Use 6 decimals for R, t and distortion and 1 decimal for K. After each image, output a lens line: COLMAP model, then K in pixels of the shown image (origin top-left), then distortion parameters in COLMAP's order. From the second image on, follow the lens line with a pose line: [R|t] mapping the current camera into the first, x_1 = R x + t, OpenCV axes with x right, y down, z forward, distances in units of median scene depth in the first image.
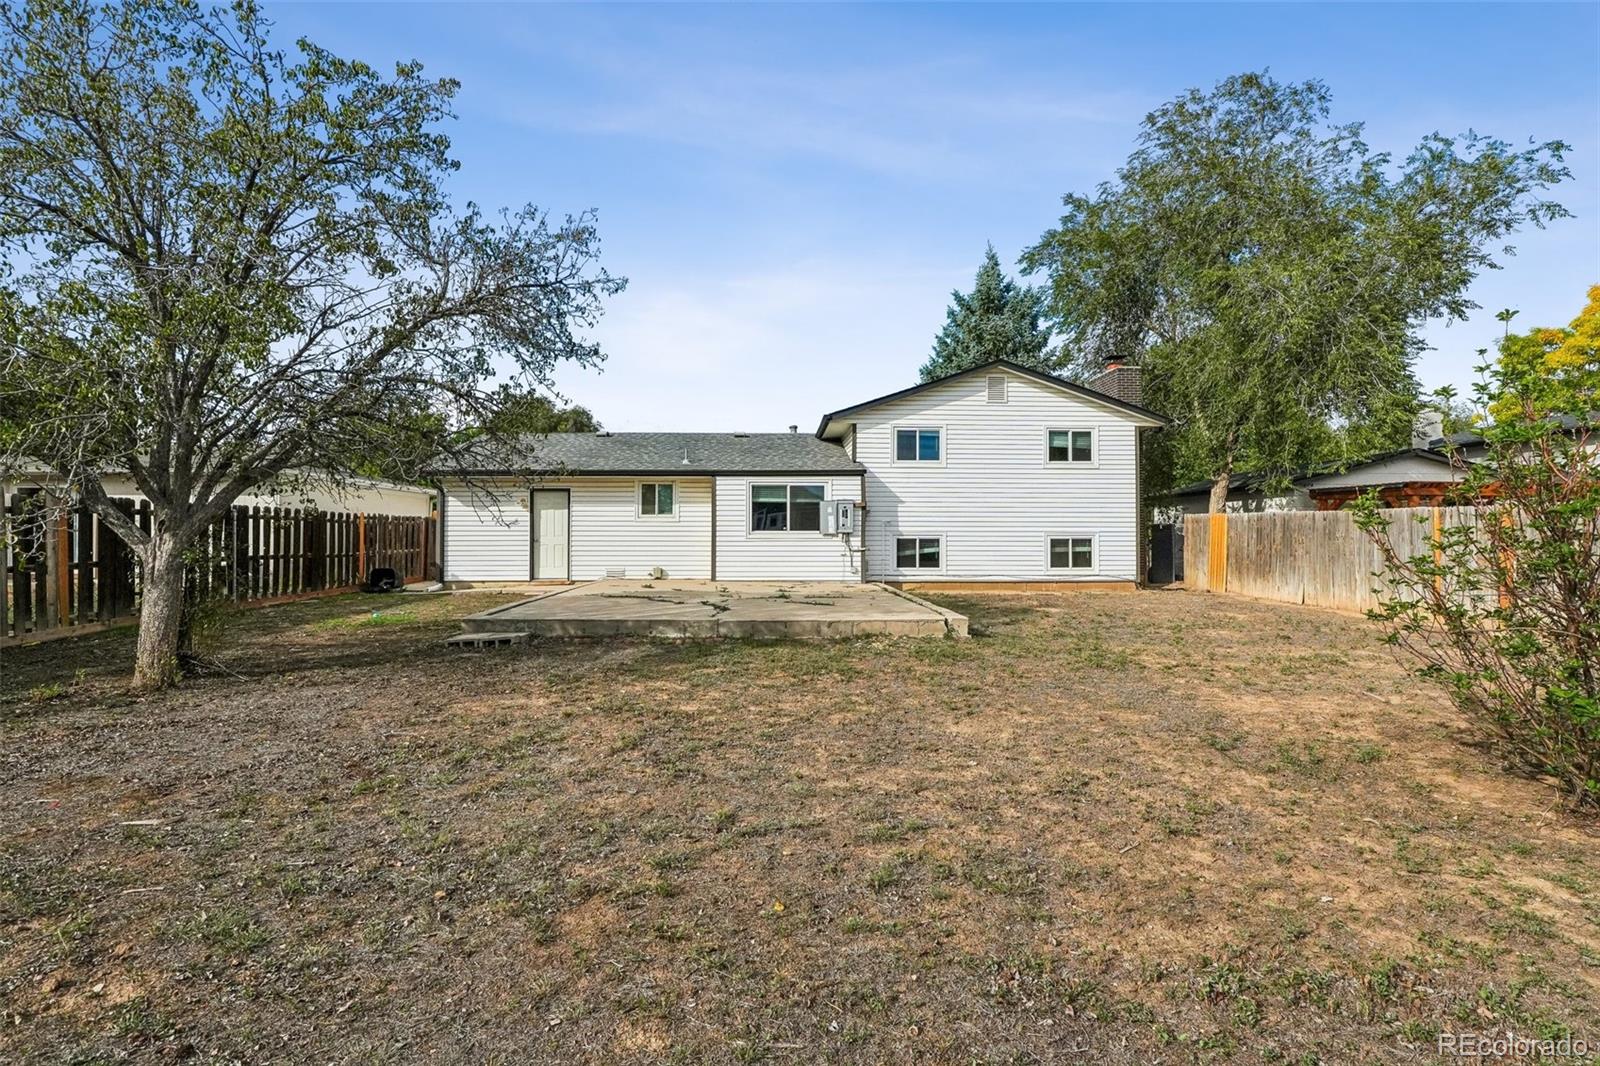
lens RADIAL K [[735.8, 0, 805.1], [0, 735.8, 525.9], [0, 0, 1]] dist [-0.002305, 0.000473]
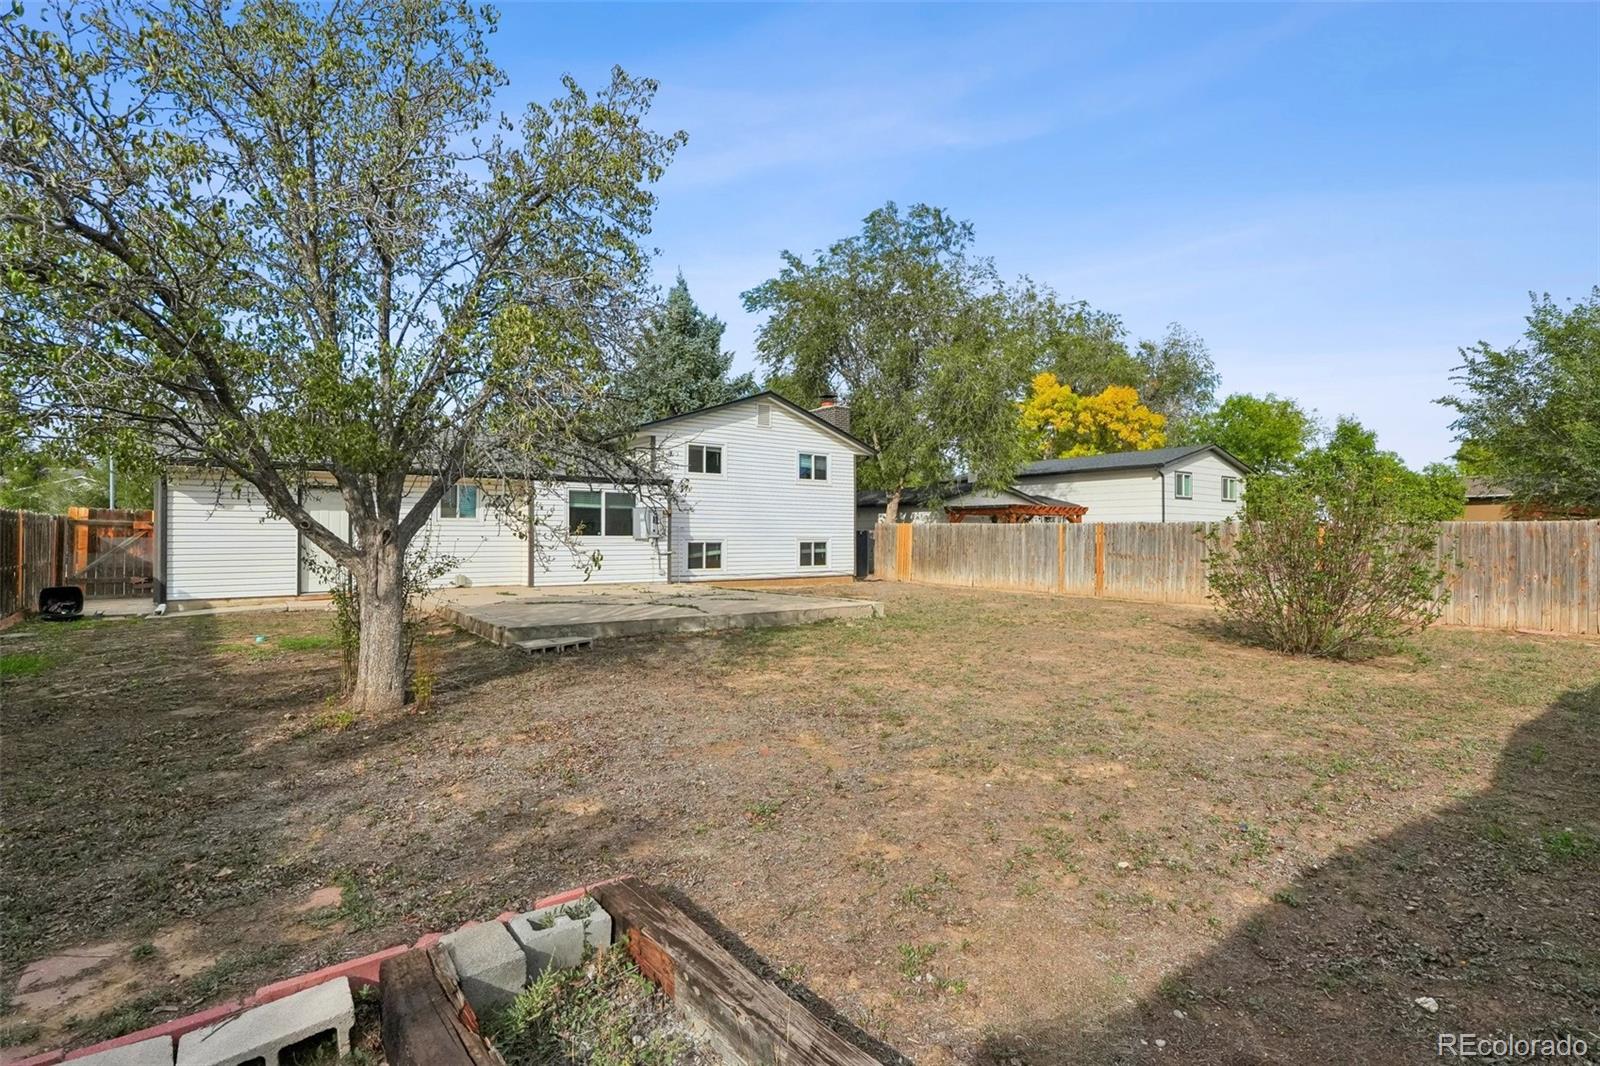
lens RADIAL K [[756.2, 0, 802.0], [0, 756.2, 543.6], [0, 0, 1]] dist [0.001531, -0.000003]
pose [[0.821672, -0.004545, 0.569943, -0.389456], [-0.008037, 0.999776, 0.019560, -0.005402], [-0.569904, -0.020652, 0.821452, -0.033690]]
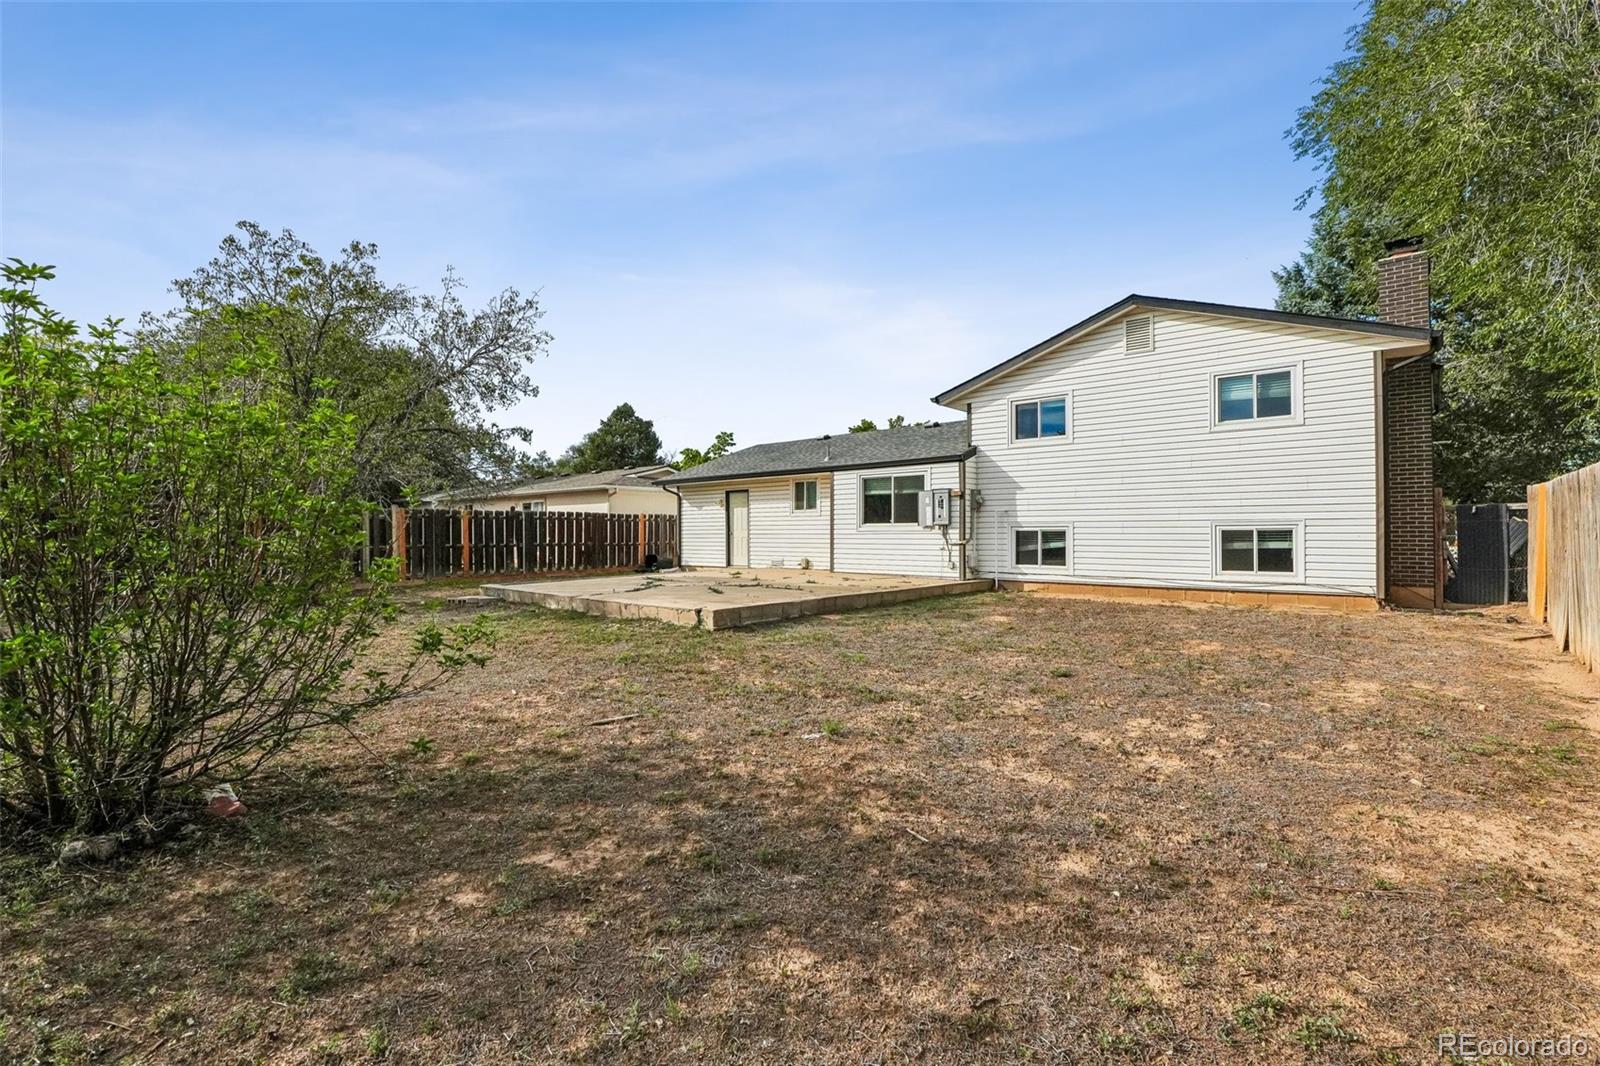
lens RADIAL K [[735.8, 0, 803.1], [0, 735.8, 530.7], [0, 0, 1]] dist [-0.002305, 0.000473]
pose [[0.726444, -0.004690, -0.687210, 0.543763], [0.012245, 0.999906, 0.006121, 0.008780], [0.687117, -0.012862, 0.726433, 0.207046]]
